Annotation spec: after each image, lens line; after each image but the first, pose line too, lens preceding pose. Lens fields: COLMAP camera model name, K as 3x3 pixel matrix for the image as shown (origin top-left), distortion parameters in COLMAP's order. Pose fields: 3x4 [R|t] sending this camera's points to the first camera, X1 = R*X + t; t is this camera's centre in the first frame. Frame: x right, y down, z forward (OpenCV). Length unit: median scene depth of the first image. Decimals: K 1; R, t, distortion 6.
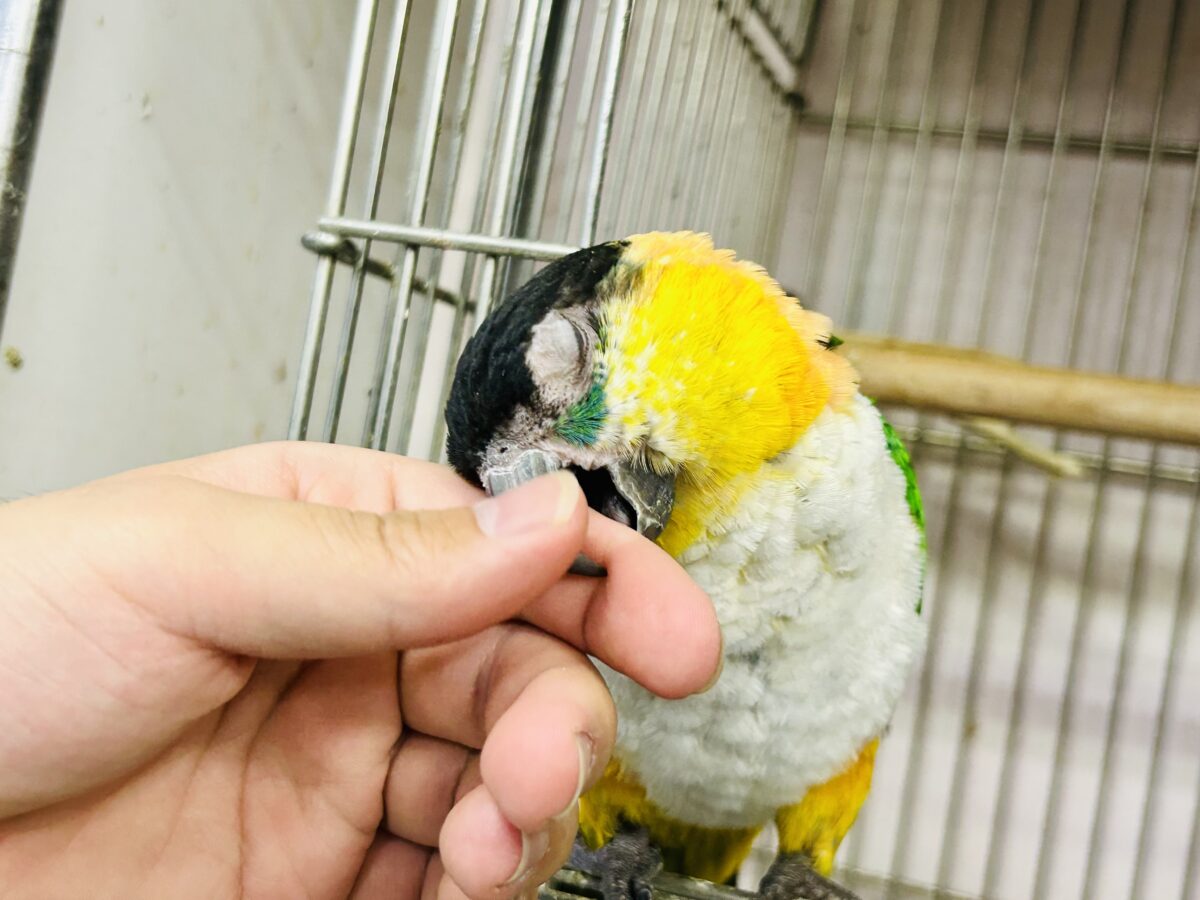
lens RADIAL K [[1729.4, 0, 634.8], [0, 1729.4, 446.1], [0, 0, 1]] dist [0.039816, 0.000000]
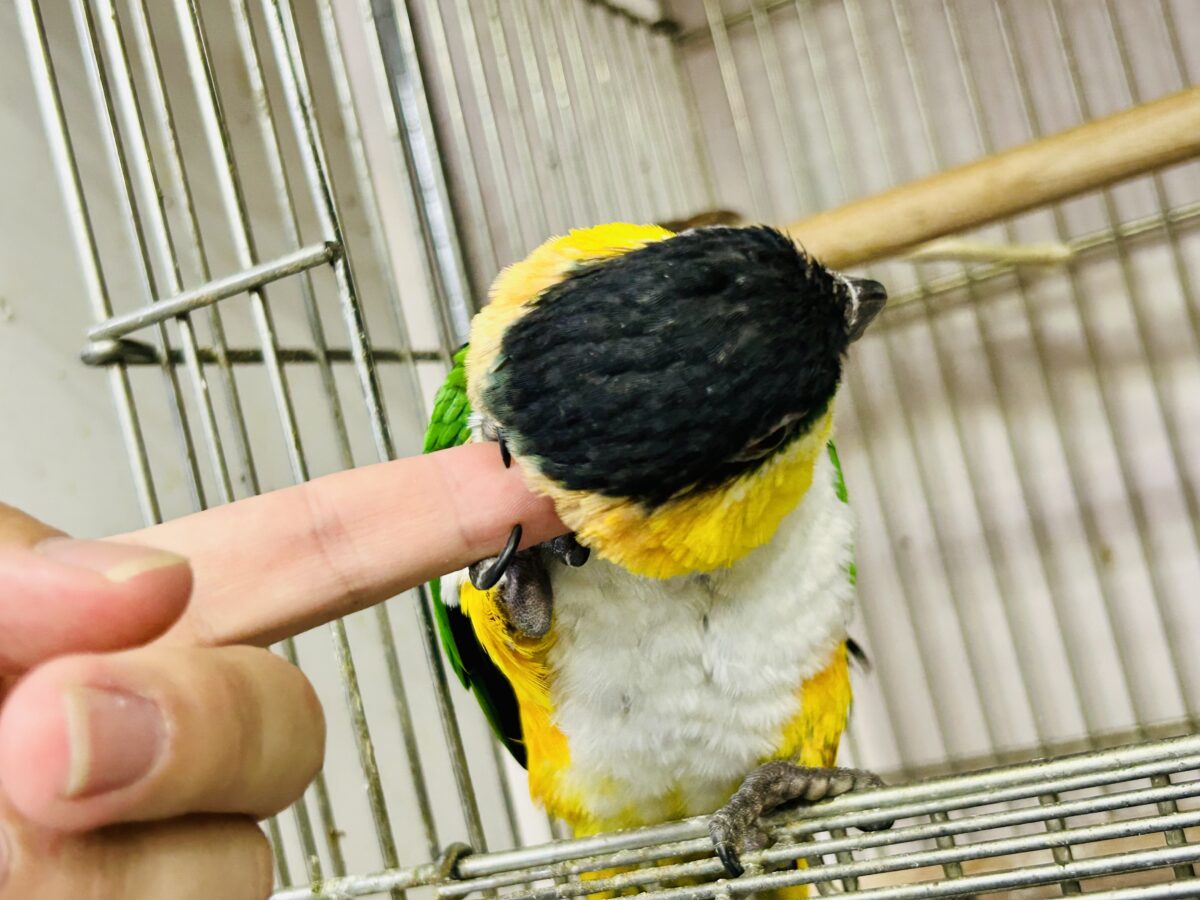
lens RADIAL K [[1729.4, 0, 623.9], [0, 1729.4, 451.9], [0, 0, 1]] dist [0.039816, 0.000000]
pose [[0.906922, -0.405924, -0.112778, 0.088688], [0.404064, 0.913859, -0.039926, 0.046448], [0.119270, -0.009360, 0.992818, 0.045335]]
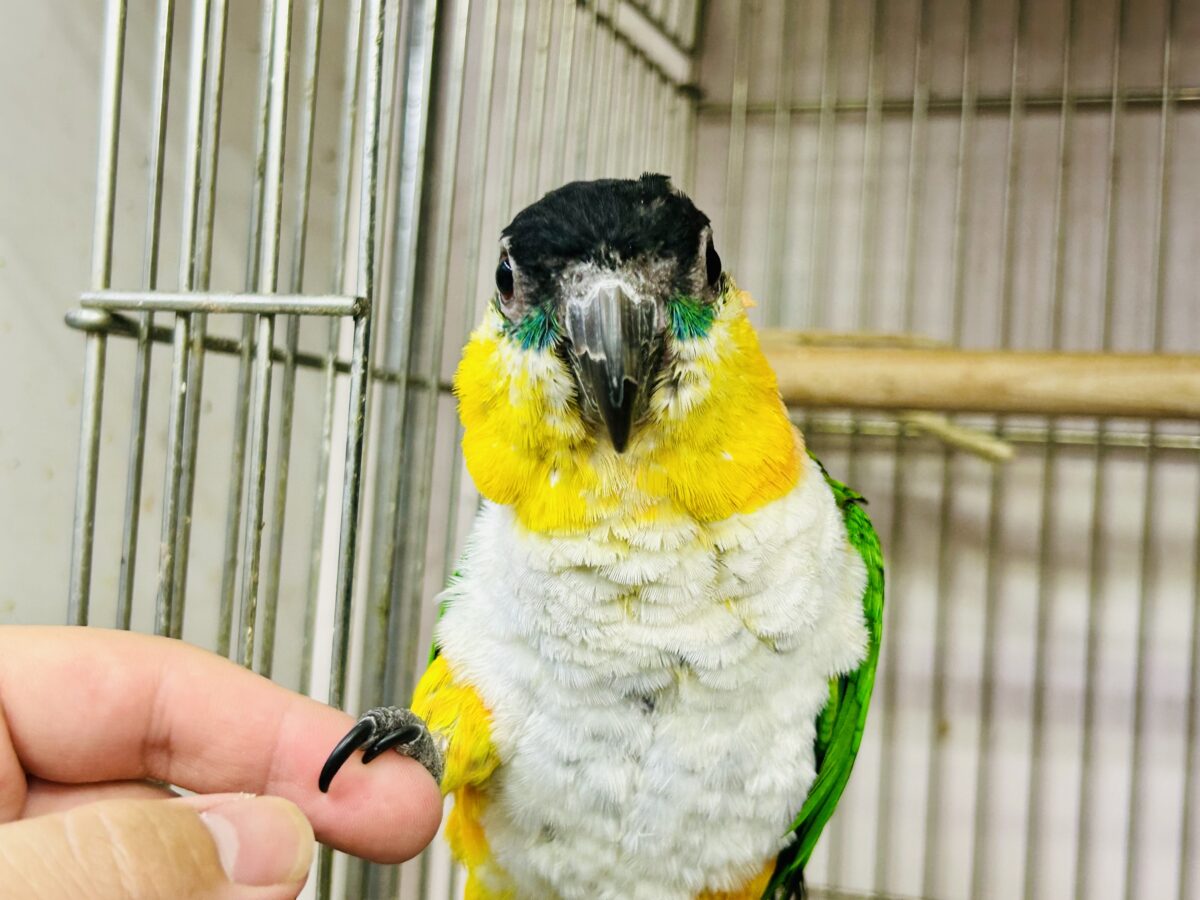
lens RADIAL K [[1729.4, 0, 636.7], [0, 1729.4, 439.5], [0, 0, 1]] dist [0.039816, 0.000000]
pose [[0.993788, -0.109651, -0.019036, 0.063456], [0.109639, 0.993970, -0.001677, -0.011203], [0.019105, -0.000420, 0.999817, 0.046417]]
